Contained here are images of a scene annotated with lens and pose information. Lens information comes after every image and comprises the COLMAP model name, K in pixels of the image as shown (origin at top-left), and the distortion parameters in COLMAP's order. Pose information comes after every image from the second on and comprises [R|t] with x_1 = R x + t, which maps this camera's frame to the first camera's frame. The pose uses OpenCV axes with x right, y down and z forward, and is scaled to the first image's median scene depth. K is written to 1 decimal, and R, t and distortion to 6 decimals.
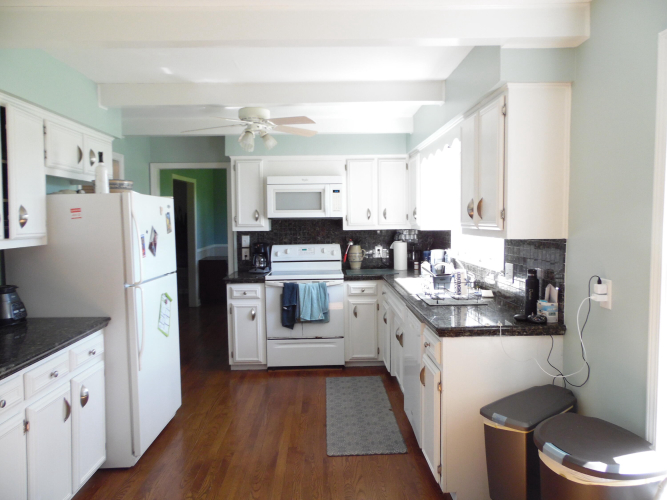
lens RADIAL K [[503.4, 0, 333.7], [0, 503.4, 249.2], [0, 0, 1]] dist [0.000876, 0.013194]
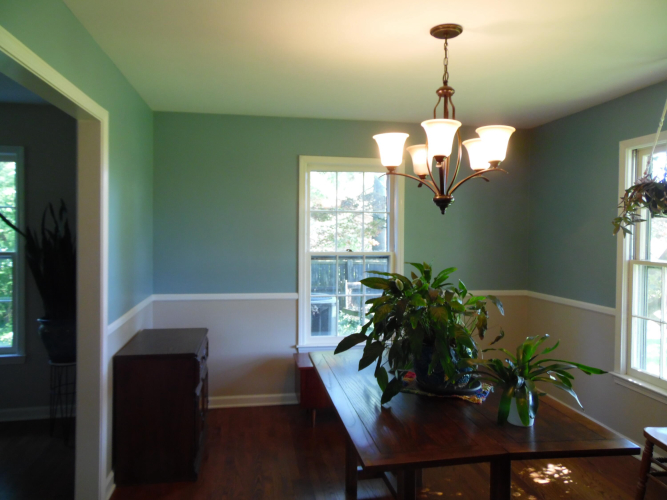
lens RADIAL K [[503.4, 0, 333.4], [0, 503.4, 247.5], [0, 0, 1]] dist [0.000876, 0.013194]
pose [[0.988151, 0.014135, 0.152830, -0.172550], [-0.010778, 0.999683, -0.022770, -0.045557], [-0.153103, 0.020853, 0.987990, 0.635951]]
